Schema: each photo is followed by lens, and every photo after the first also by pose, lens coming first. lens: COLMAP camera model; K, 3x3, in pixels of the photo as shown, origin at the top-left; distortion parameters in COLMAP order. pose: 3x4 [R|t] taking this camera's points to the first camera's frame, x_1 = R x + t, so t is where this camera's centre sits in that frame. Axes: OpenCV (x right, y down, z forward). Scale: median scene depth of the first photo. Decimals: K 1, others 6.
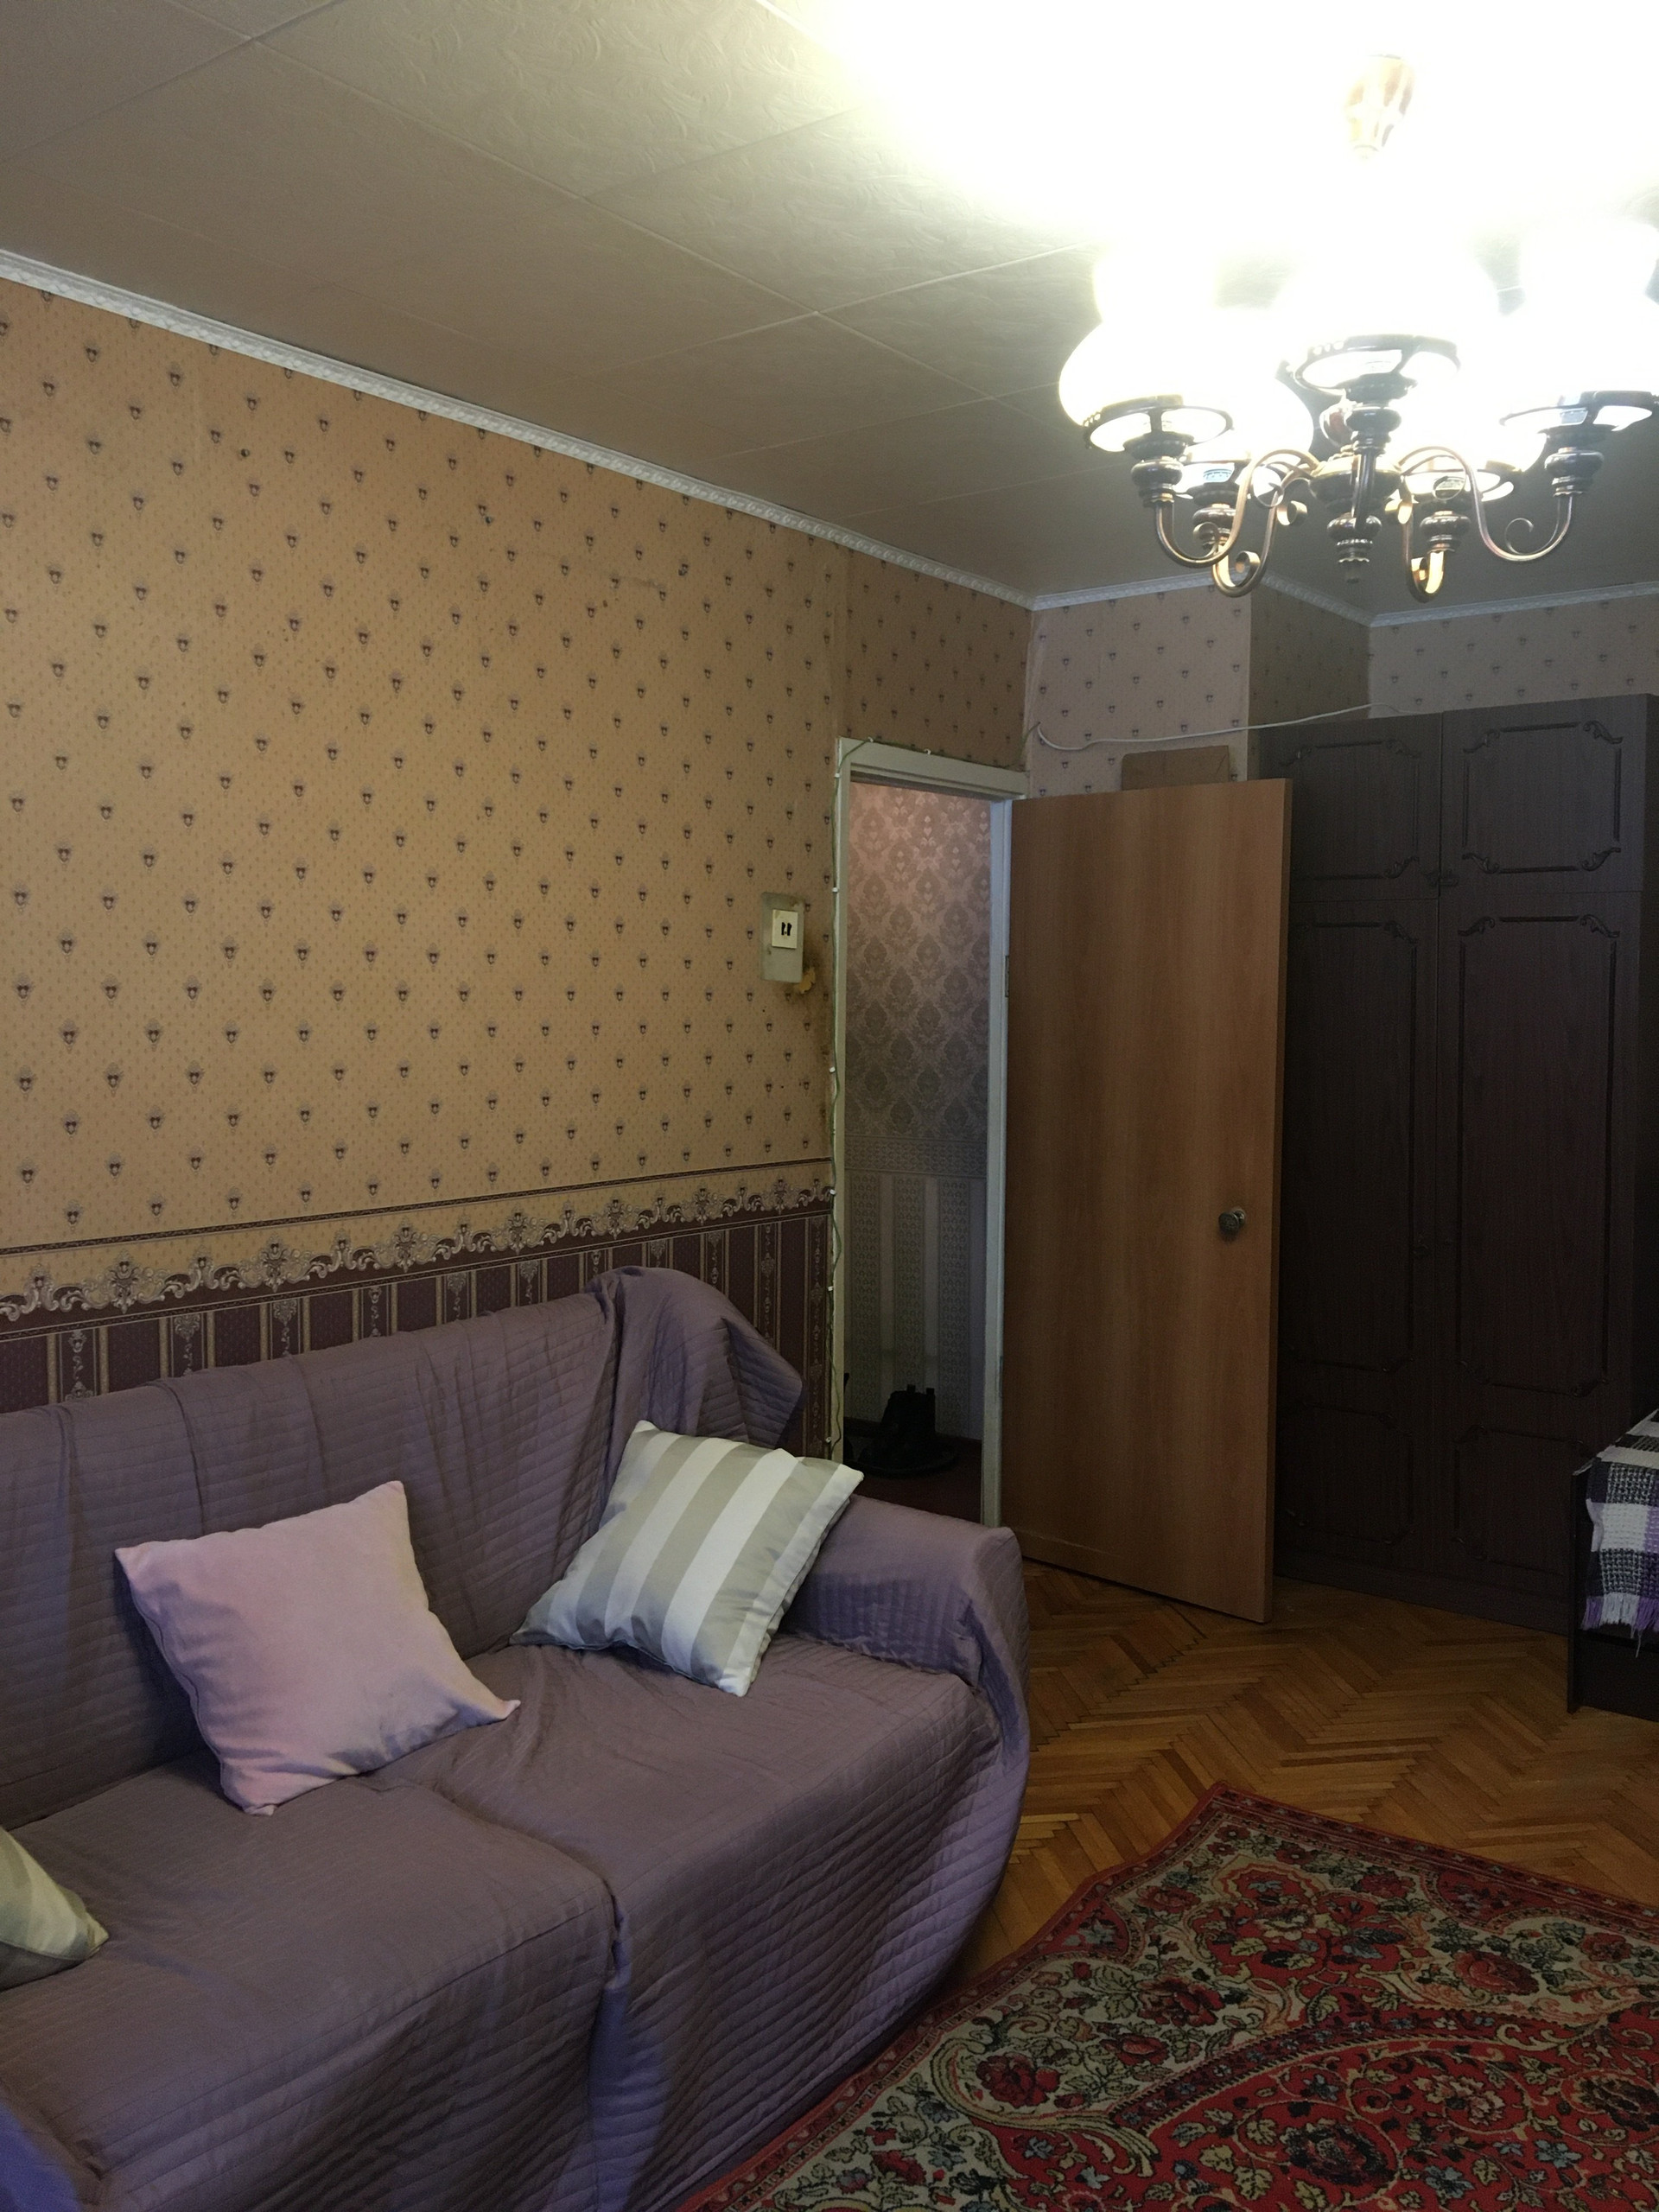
lens RADIAL K [[1818.9, 0, 822.5], [0, 1818.9, 1113.1], [0, 0, 1]] dist [0.037062, -0.074024]
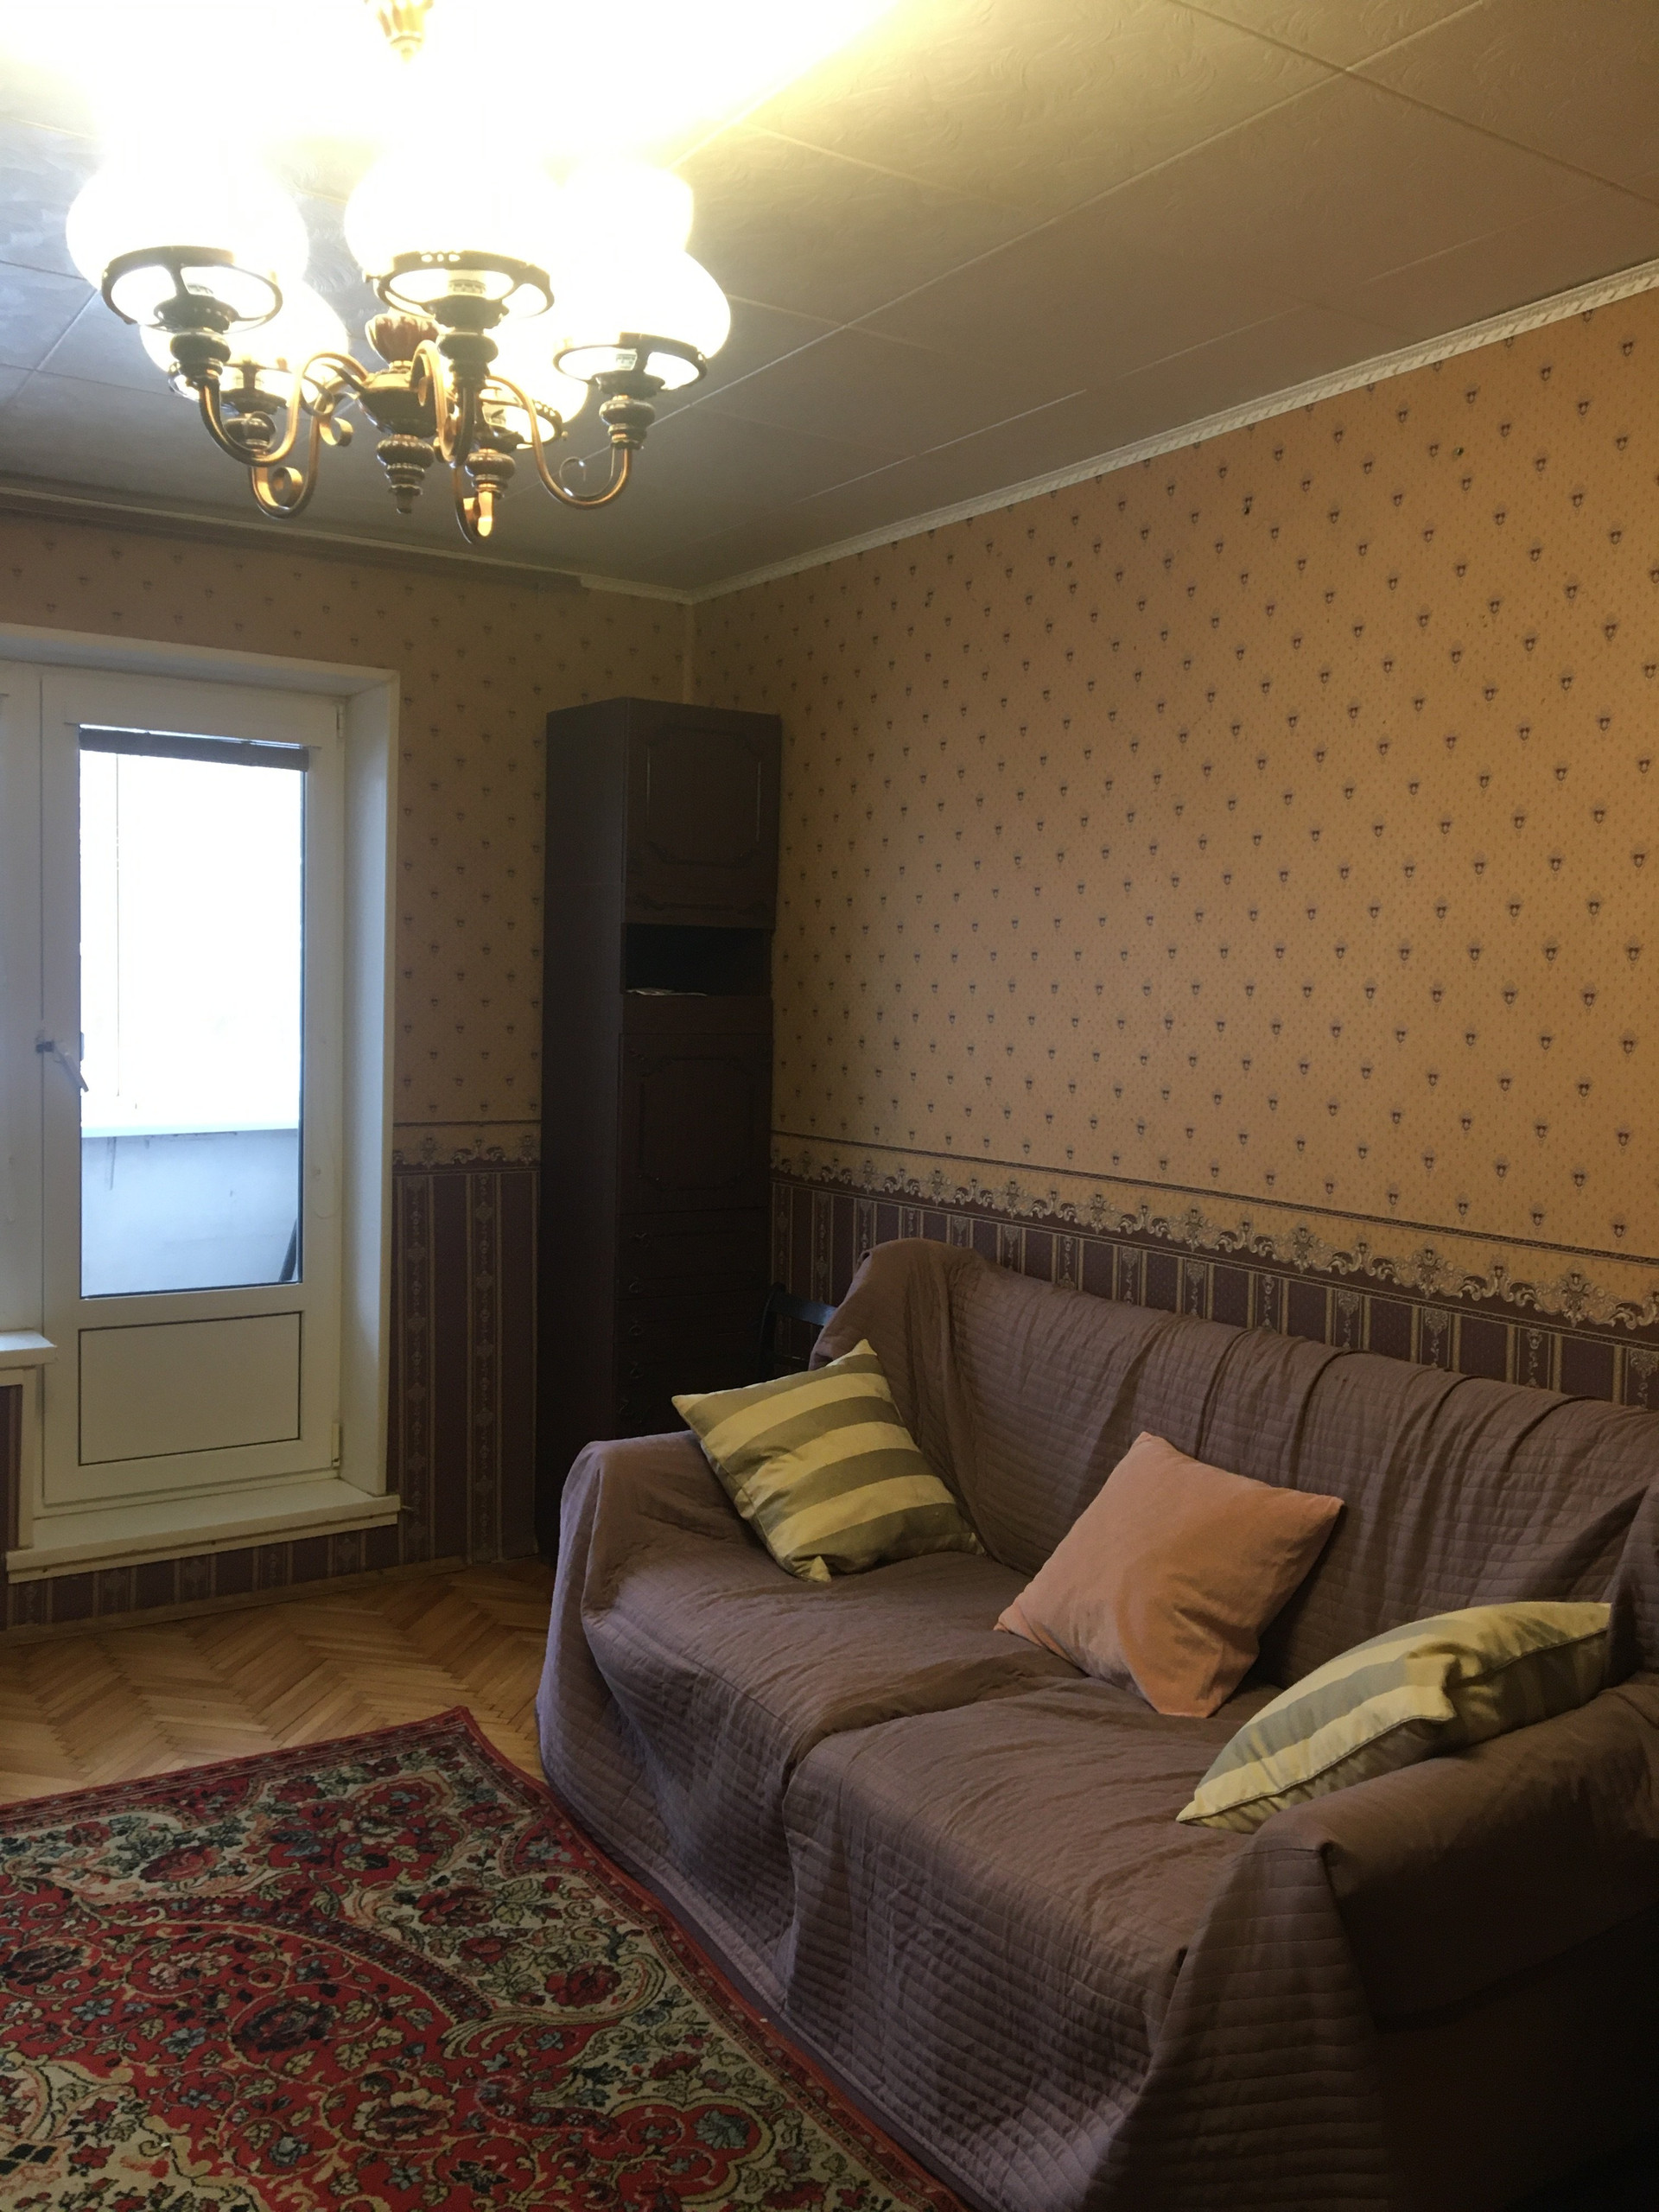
lens RADIAL K [[1818.9, 0, 830.0], [0, 1818.9, 1104.8], [0, 0, 1]] dist [0.037062, -0.074024]
pose [[-0.359251, 0.040851, -0.932347, 0.711027], [-0.088699, 0.993024, 0.077687, -0.052210], [0.929016, 0.110607, -0.353121, 1.014168]]
